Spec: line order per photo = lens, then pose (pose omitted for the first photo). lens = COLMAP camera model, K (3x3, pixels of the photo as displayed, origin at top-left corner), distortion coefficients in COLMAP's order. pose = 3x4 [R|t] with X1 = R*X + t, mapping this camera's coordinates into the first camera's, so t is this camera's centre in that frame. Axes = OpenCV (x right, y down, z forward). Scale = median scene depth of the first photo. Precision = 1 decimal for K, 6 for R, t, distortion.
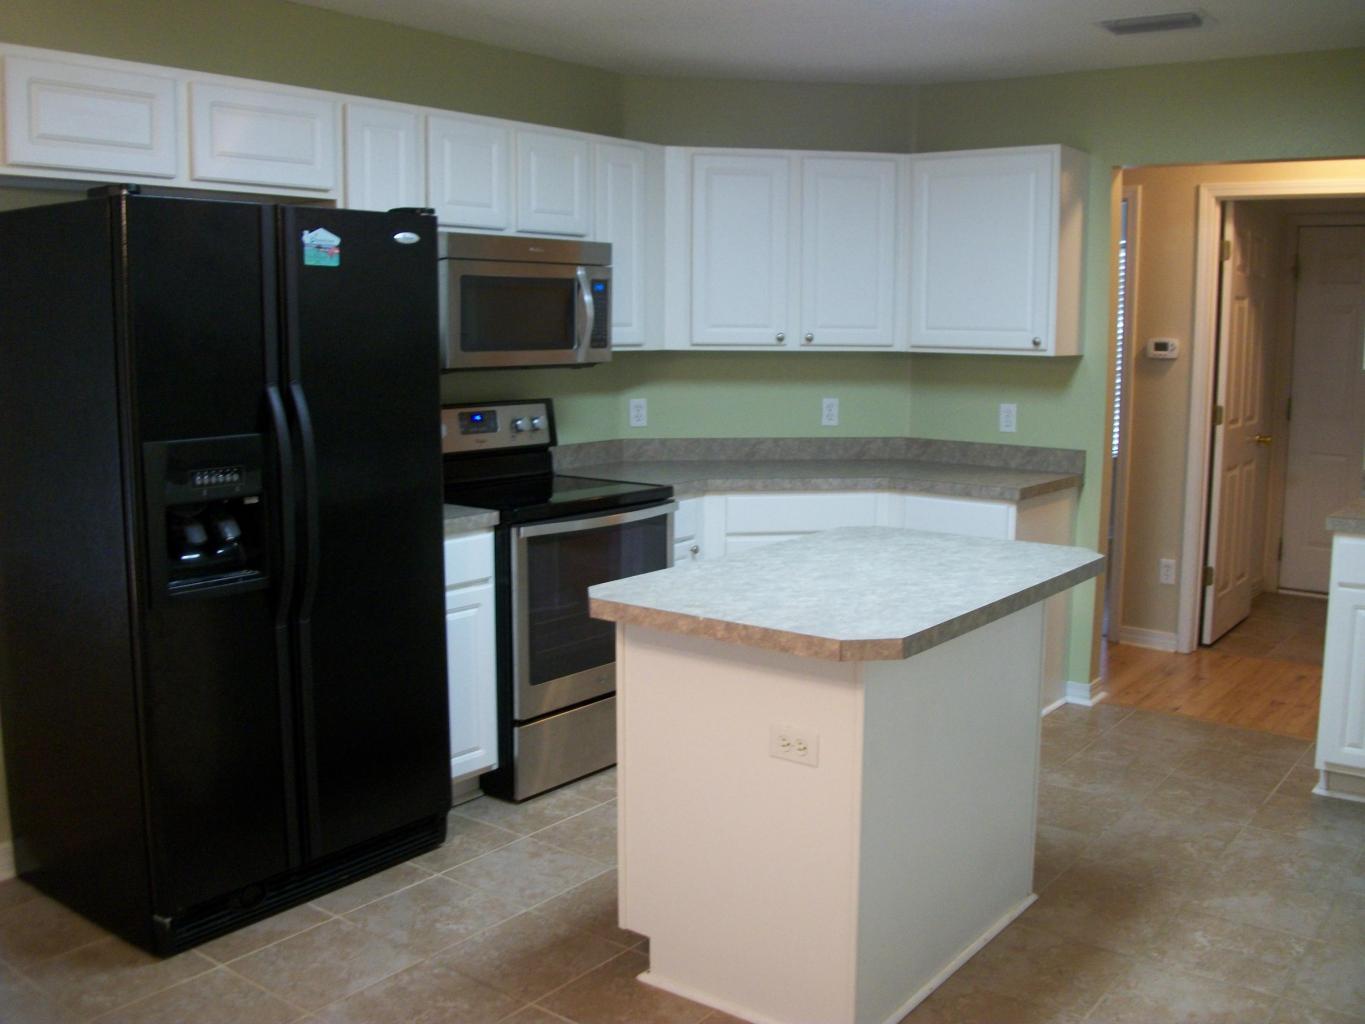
lens RADIAL K [[1291.9, 0, 688.7], [0, 1291.9, 513.1], [0, 0, 1]] dist [-0.140084, 0.000000]
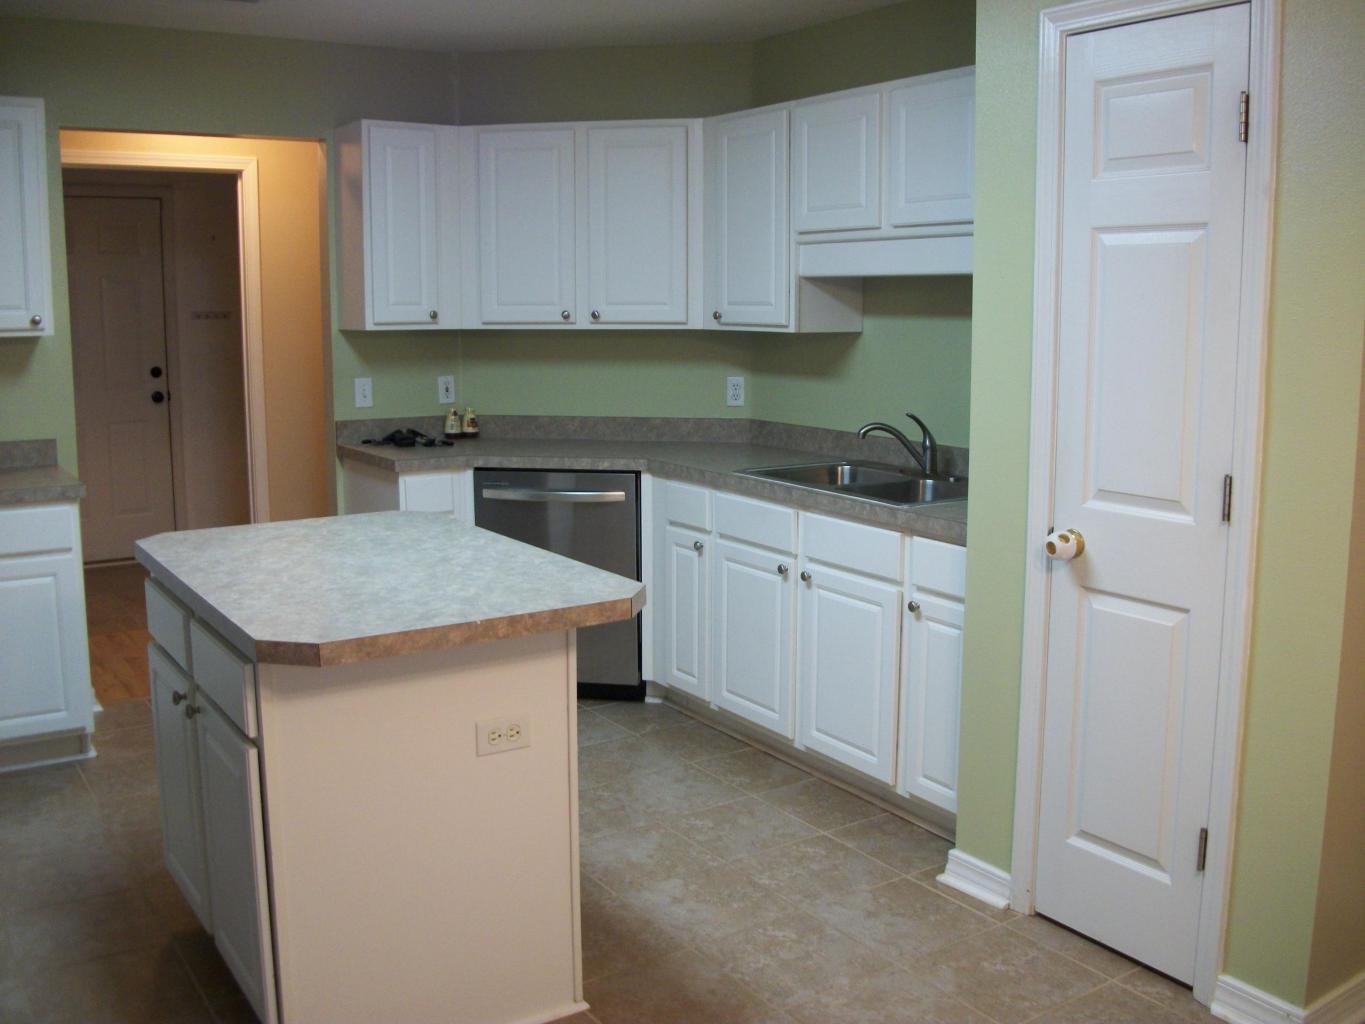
lens RADIAL K [[1291.9, 0, 690.9], [0, 1291.9, 518.6], [0, 0, 1]] dist [-0.140084, 0.000000]
pose [[0.312608, -0.156302, 0.936934, -0.781756], [0.128602, 0.984251, 0.121288, -0.082037], [-0.941136, 0.082576, 0.327785, 0.545934]]
